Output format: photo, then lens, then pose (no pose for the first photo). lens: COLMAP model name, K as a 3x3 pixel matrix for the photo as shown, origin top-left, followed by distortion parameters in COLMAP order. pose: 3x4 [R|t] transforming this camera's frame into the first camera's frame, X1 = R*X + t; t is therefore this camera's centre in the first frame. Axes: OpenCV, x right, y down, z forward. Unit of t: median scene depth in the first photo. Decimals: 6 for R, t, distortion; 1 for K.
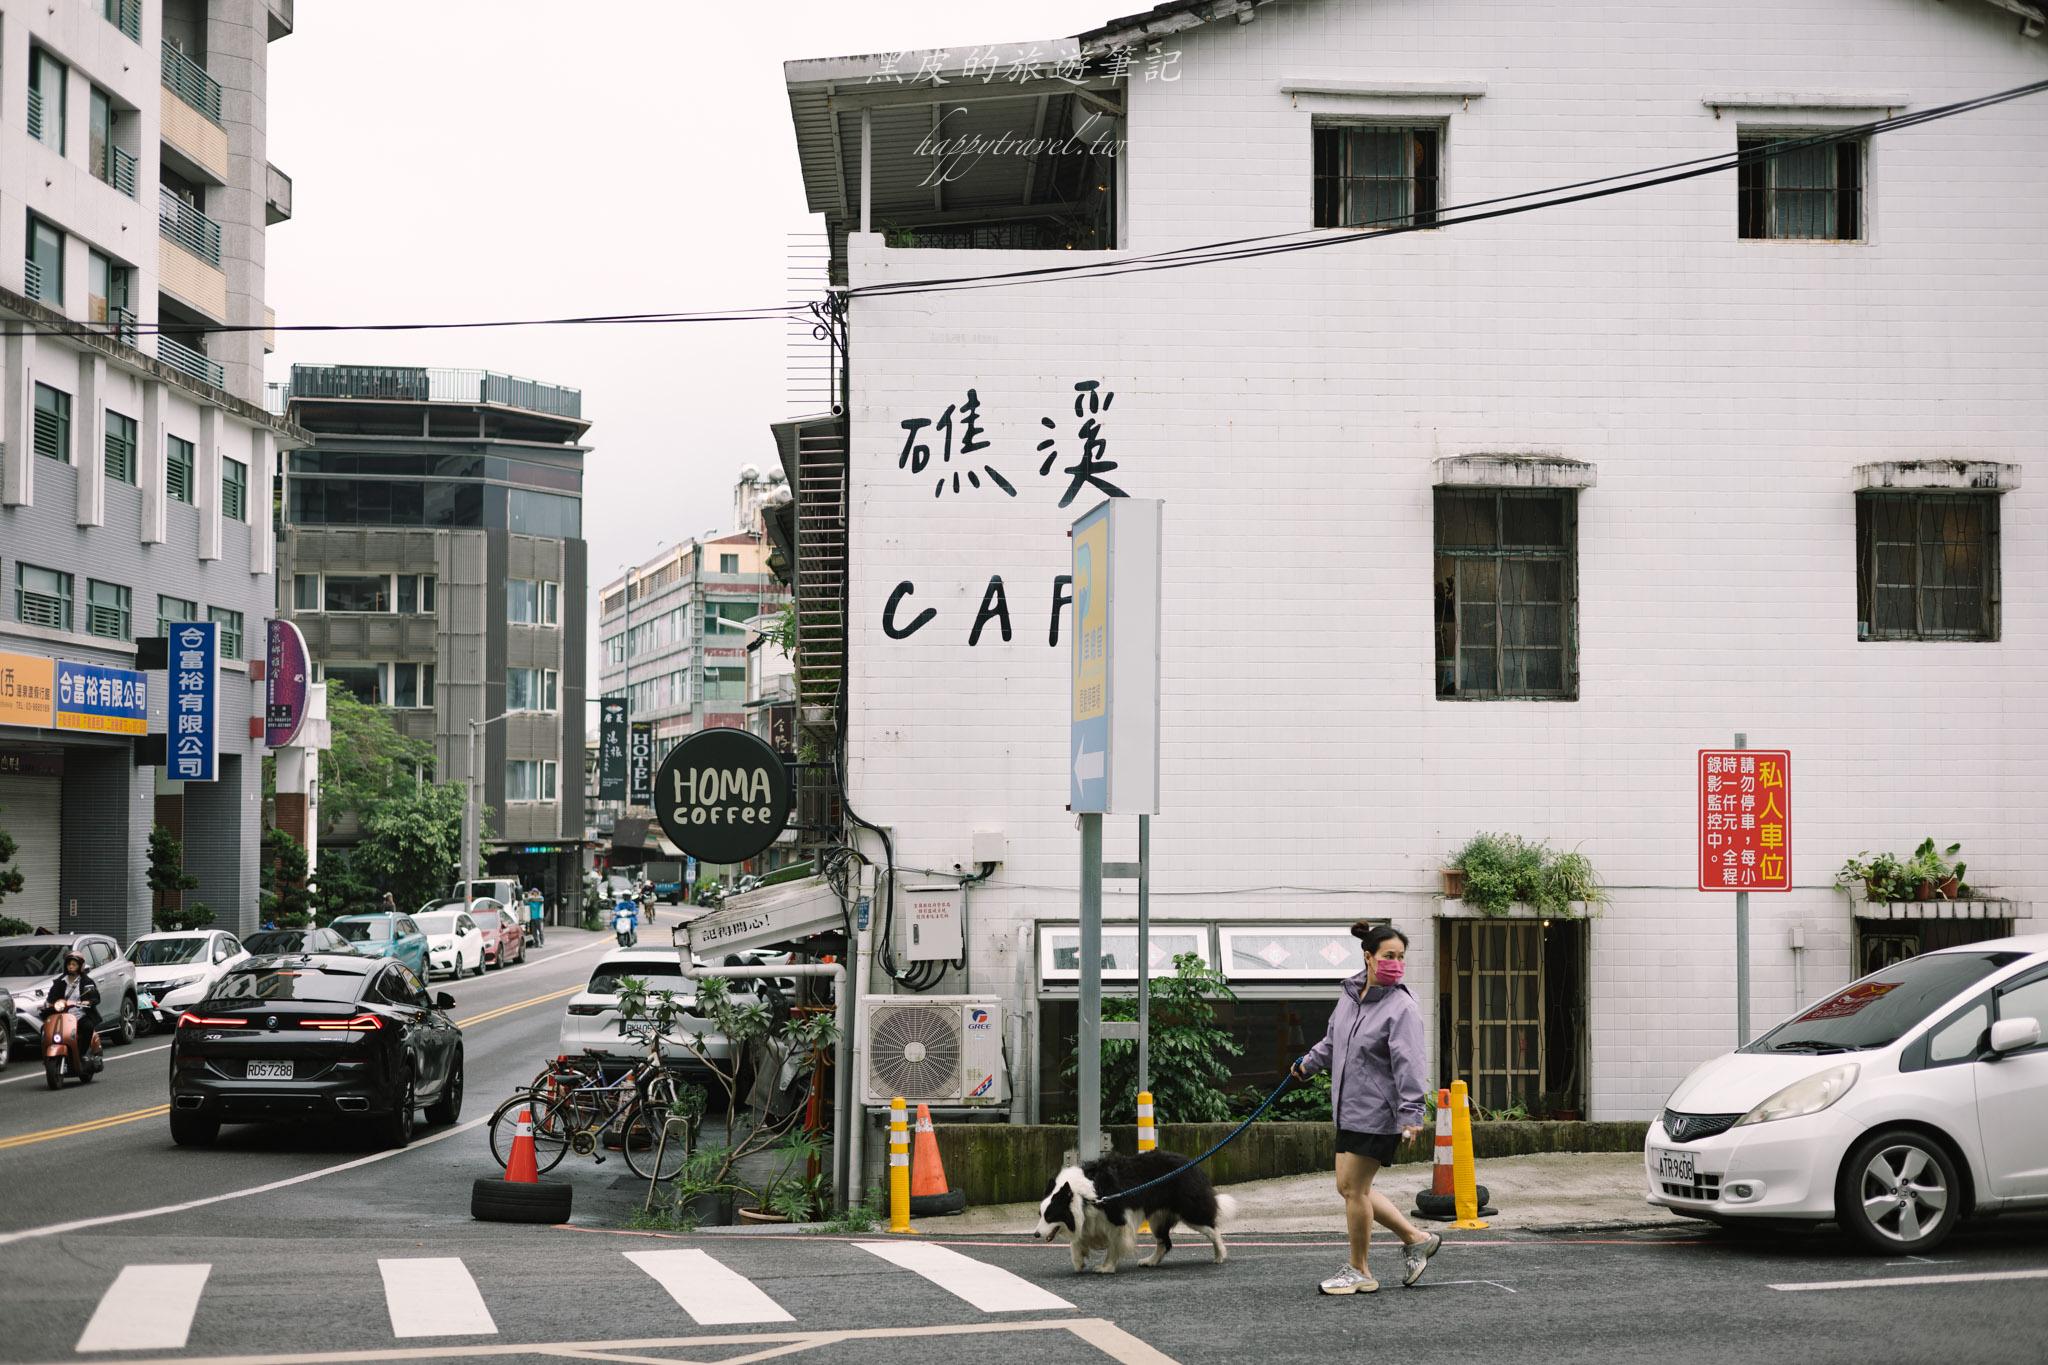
lens RADIAL K [[2922.3, 0, 1024.3], [0, 2922.3, 678.1], [0, 0, 1]] dist [0.013556, 0.000000]
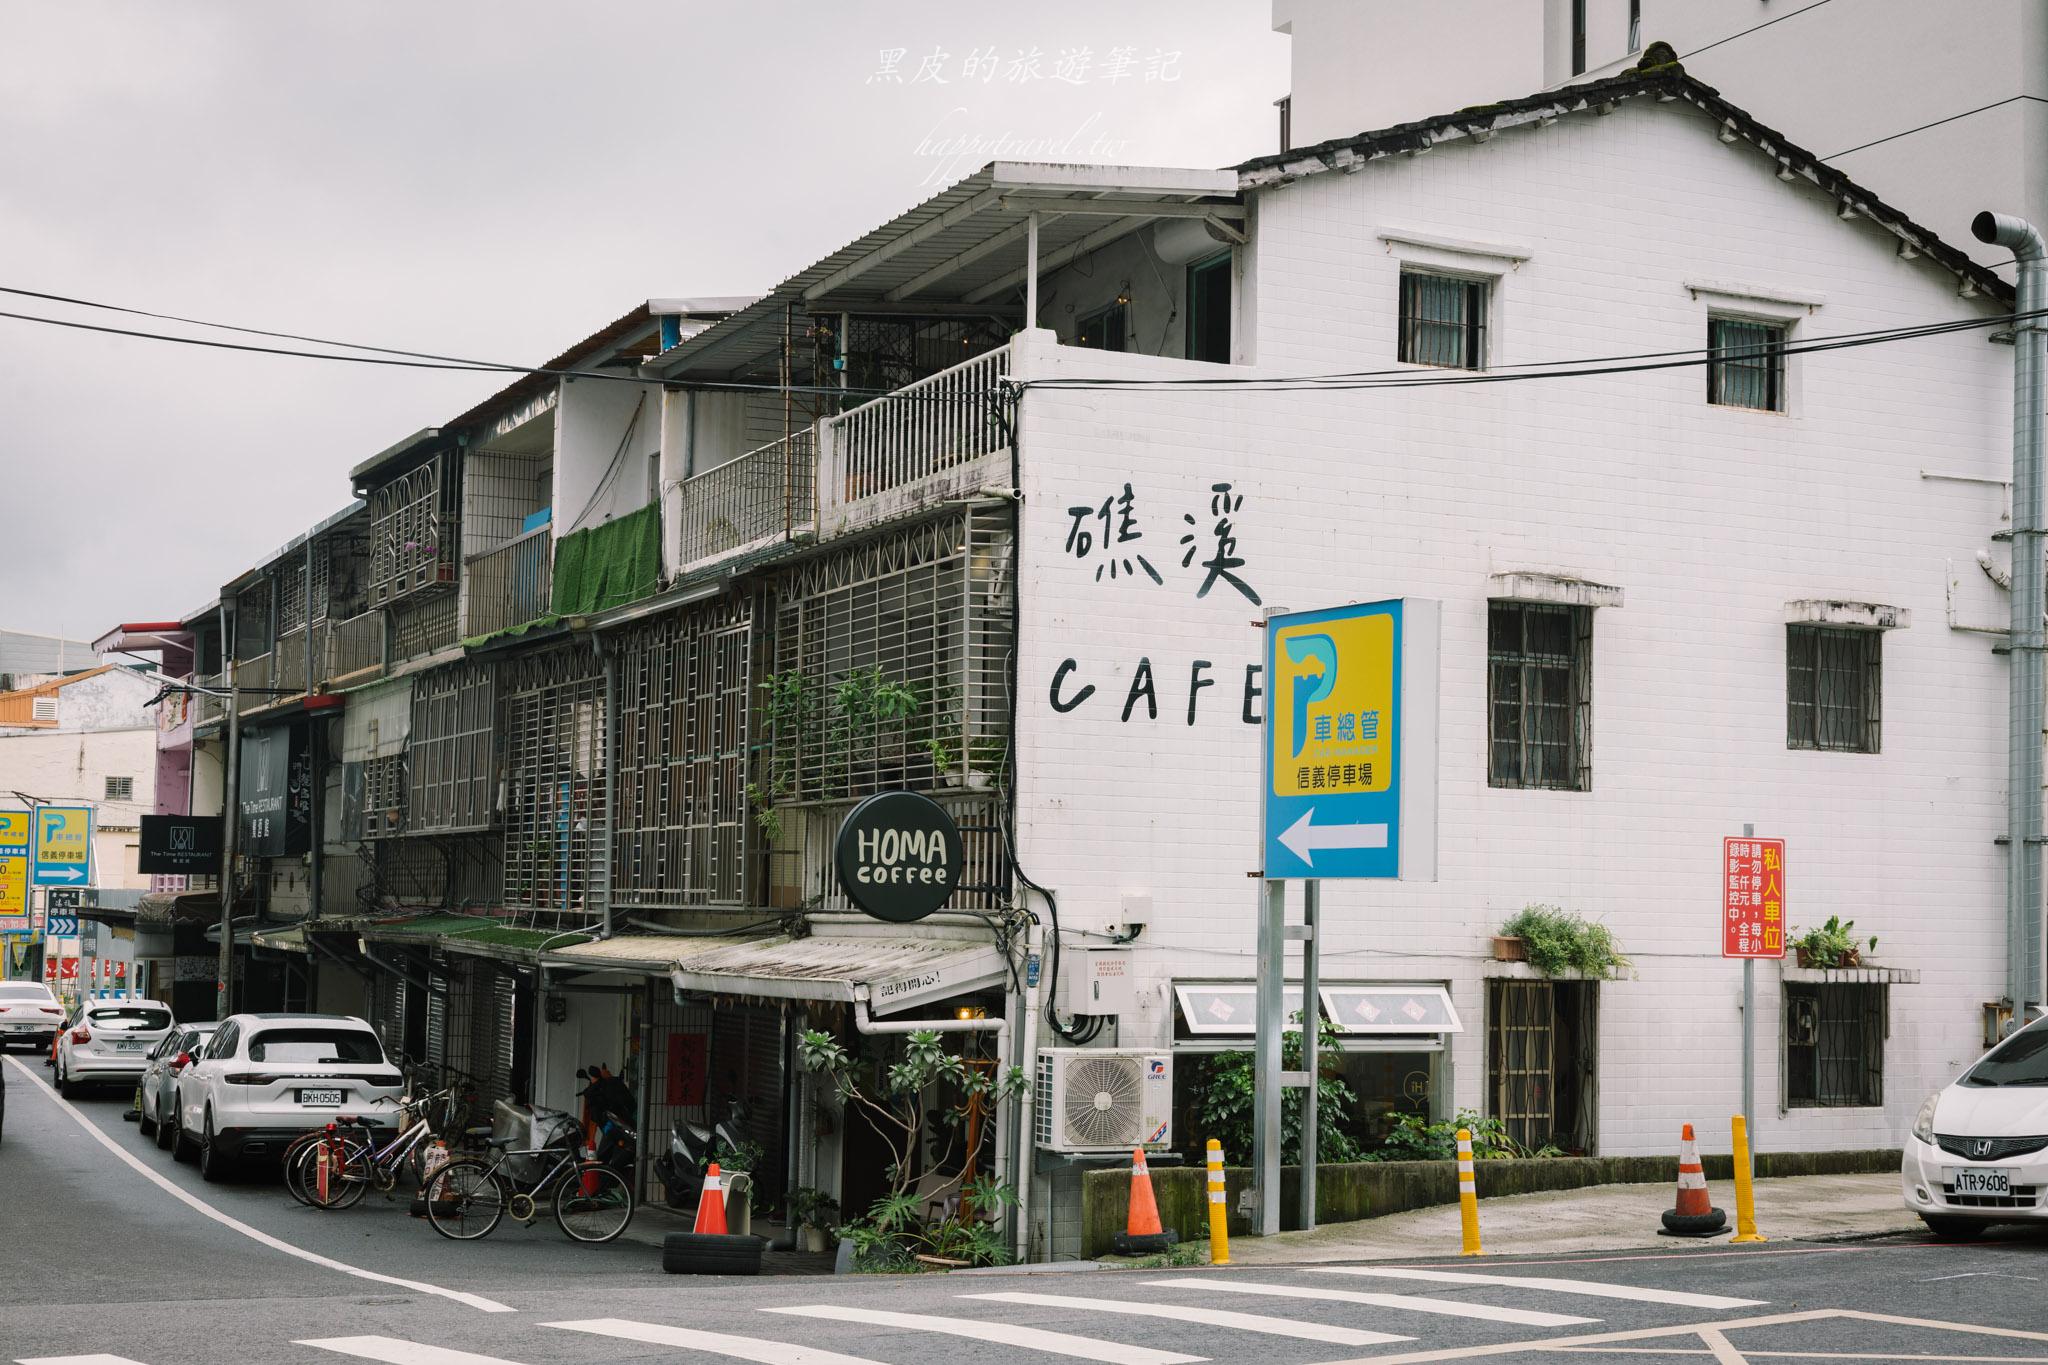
lens RADIAL K [[2922.3, 0, 1025.8], [0, 2922.3, 687.1], [0, 0, 1]] dist [0.013556, 0.000000]
pose [[0.918464, 0.046449, 0.392767, -0.472518], [-0.036187, 0.998784, -0.033495, 0.013436], [-0.393845, 0.016551, 0.919028, 0.029083]]
